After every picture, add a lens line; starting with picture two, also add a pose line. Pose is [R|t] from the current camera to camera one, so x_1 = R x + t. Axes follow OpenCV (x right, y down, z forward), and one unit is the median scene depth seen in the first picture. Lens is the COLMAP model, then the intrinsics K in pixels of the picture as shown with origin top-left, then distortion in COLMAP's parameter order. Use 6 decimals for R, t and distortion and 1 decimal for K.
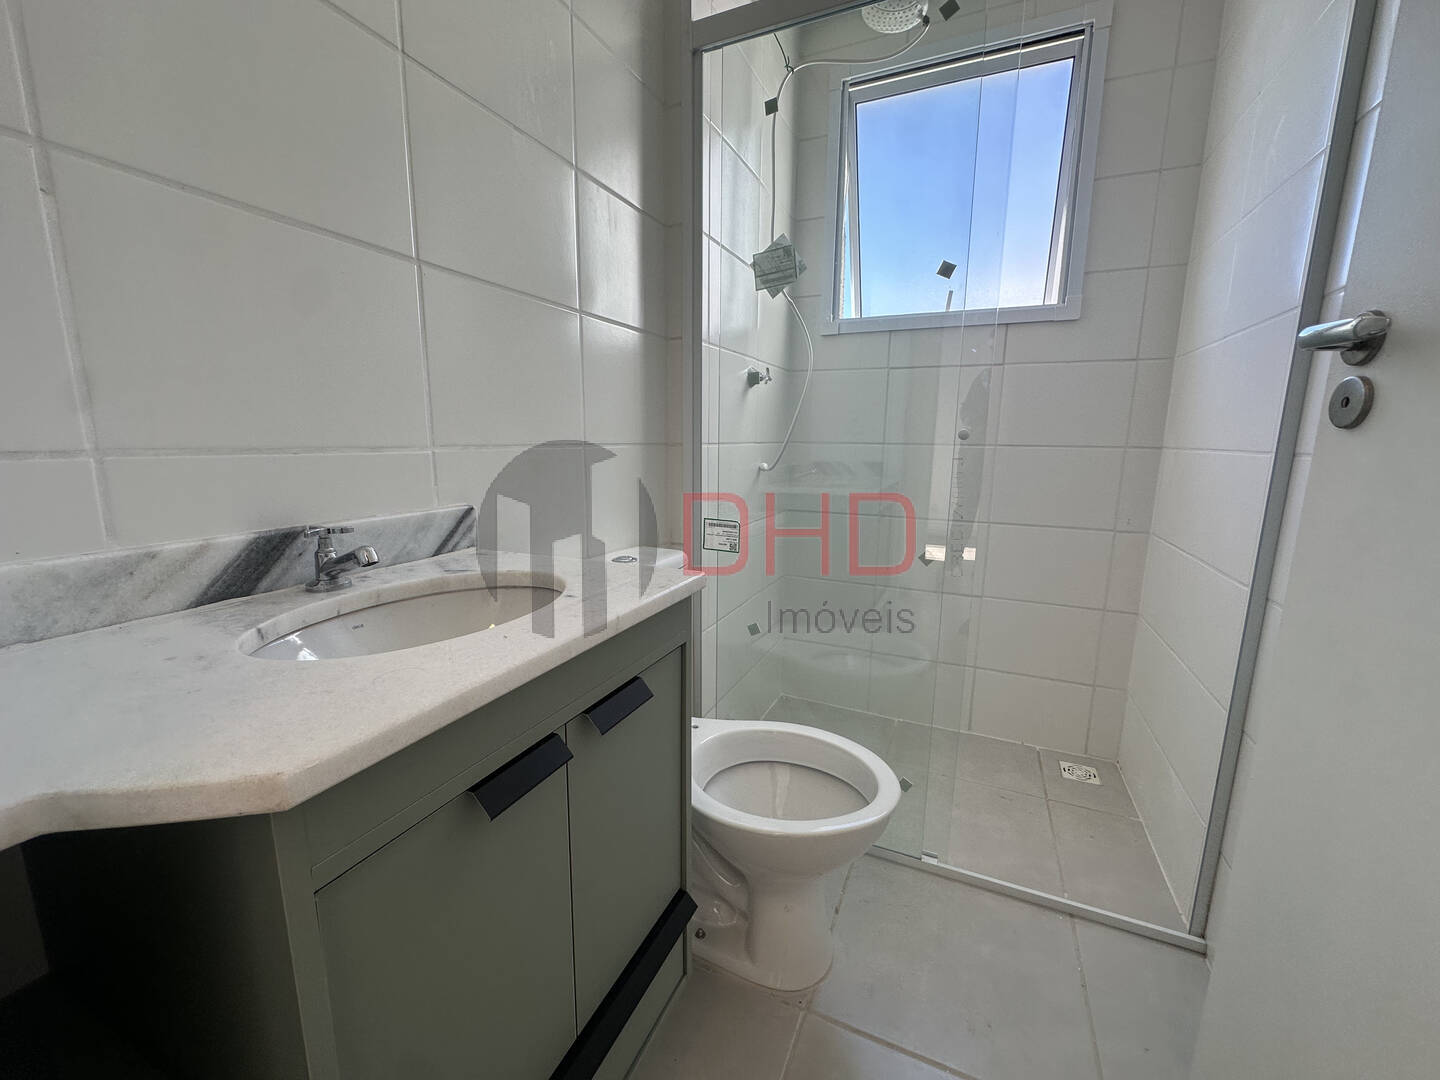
lens RADIAL K [[570.4, 0, 717.5], [0, 570.4, 541.9], [0, 0, 1]] dist [-0.007763, 0.000977]
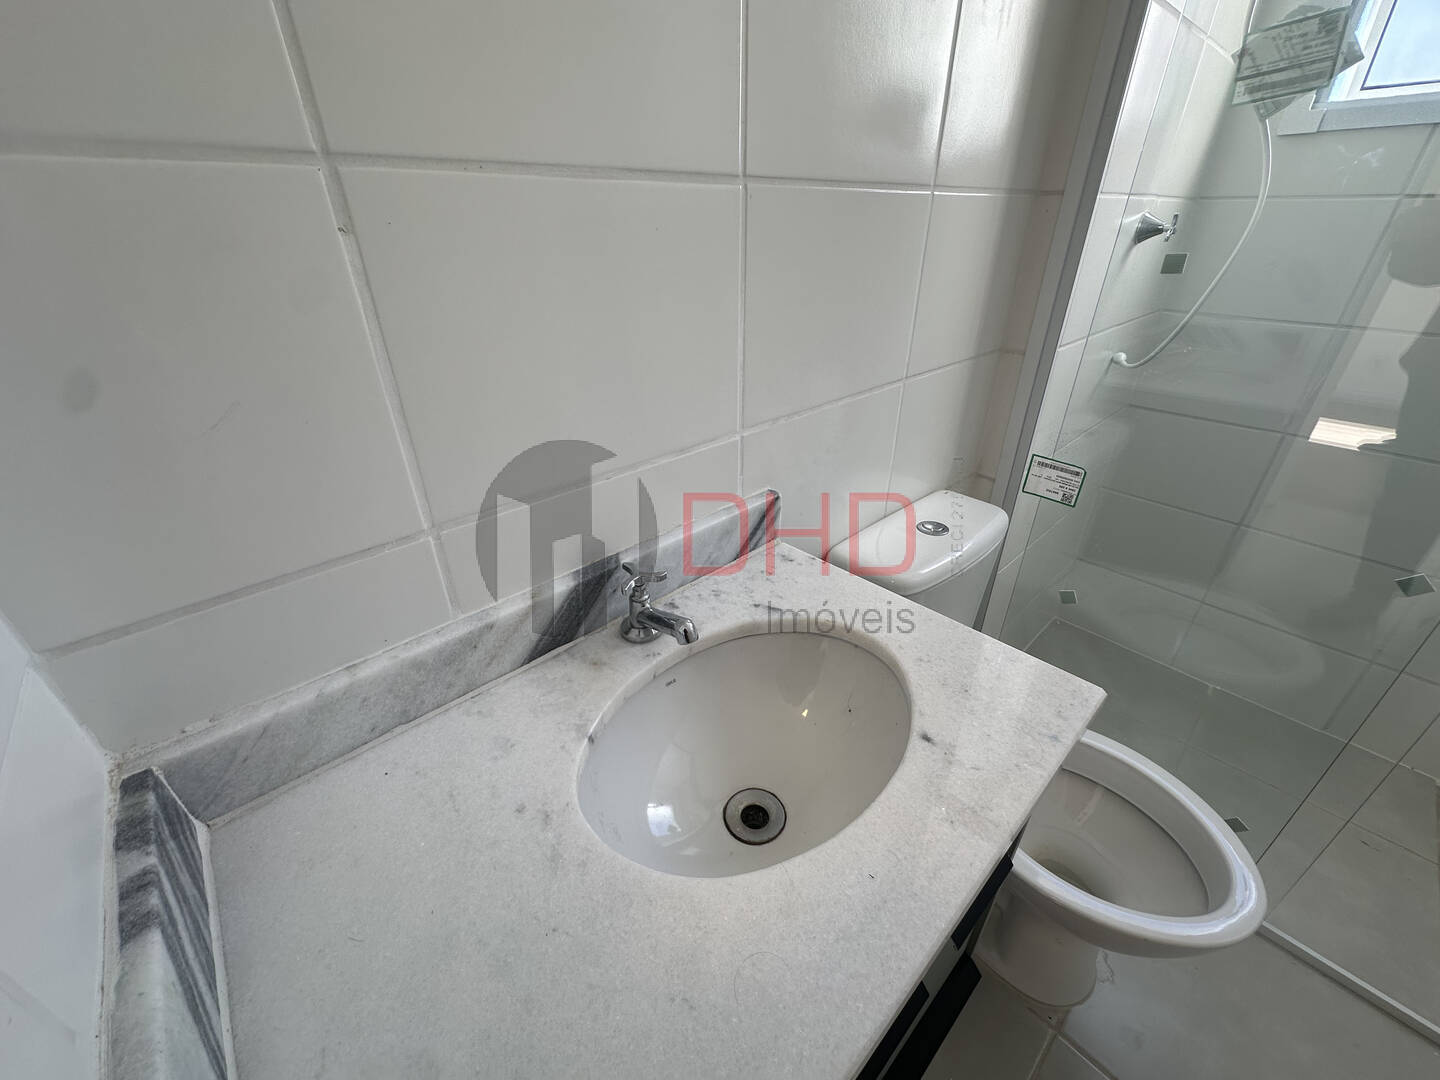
lens RADIAL K [[570.4, 0, 719.5], [0, 570.4, 537.0], [0, 0, 1]] dist [-0.007763, 0.000977]
pose [[0.922372, 0.175533, -0.344119, -0.229857], [-0.053885, 0.940555, 0.335339, -0.303635], [0.382526, -0.290765, 0.877000, 0.237788]]
